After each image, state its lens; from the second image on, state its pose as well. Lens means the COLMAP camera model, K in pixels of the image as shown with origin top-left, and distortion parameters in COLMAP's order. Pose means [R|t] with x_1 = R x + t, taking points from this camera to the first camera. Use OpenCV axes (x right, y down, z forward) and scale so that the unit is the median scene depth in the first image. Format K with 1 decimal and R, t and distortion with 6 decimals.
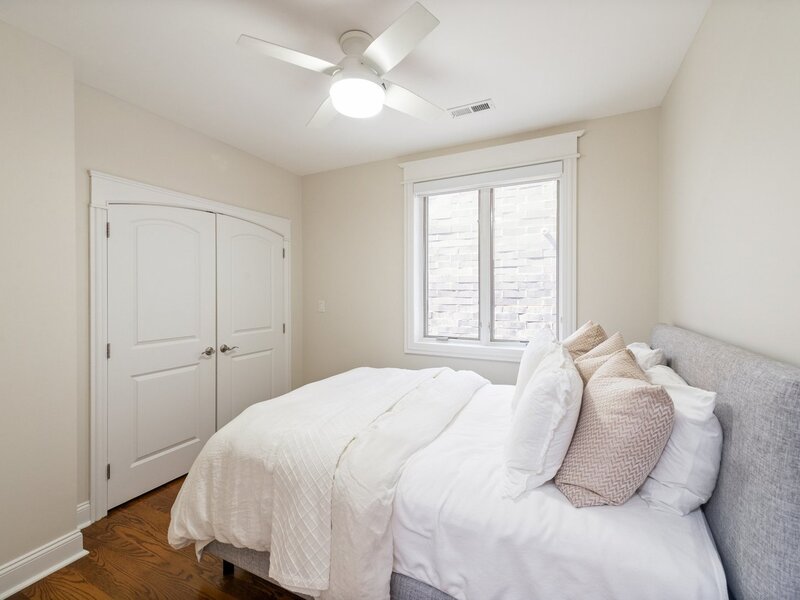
lens RADIAL K [[357.6, 0, 397.6], [0, 357.6, 293.9], [0, 0, 1]] dist [0.016504, -0.001150]
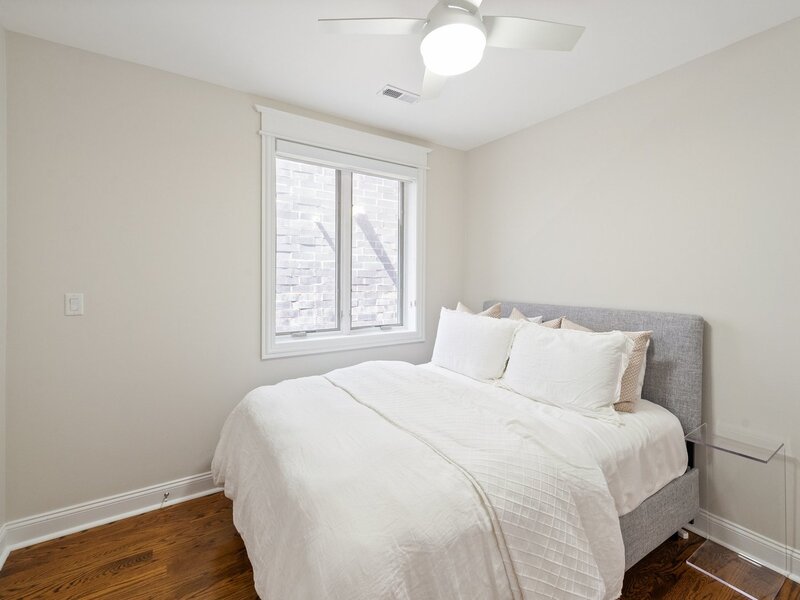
lens RADIAL K [[361.8, 0, 400.1], [0, 361.8, 286.0], [0, 0, 1]] dist [0.015192, -0.000281]
pose [[0.505309, -0.010294, 0.862877, -0.492621], [-0.003571, 0.999895, 0.014019, -0.000779], [-0.862931, -0.010165, 0.505220, 0.367336]]
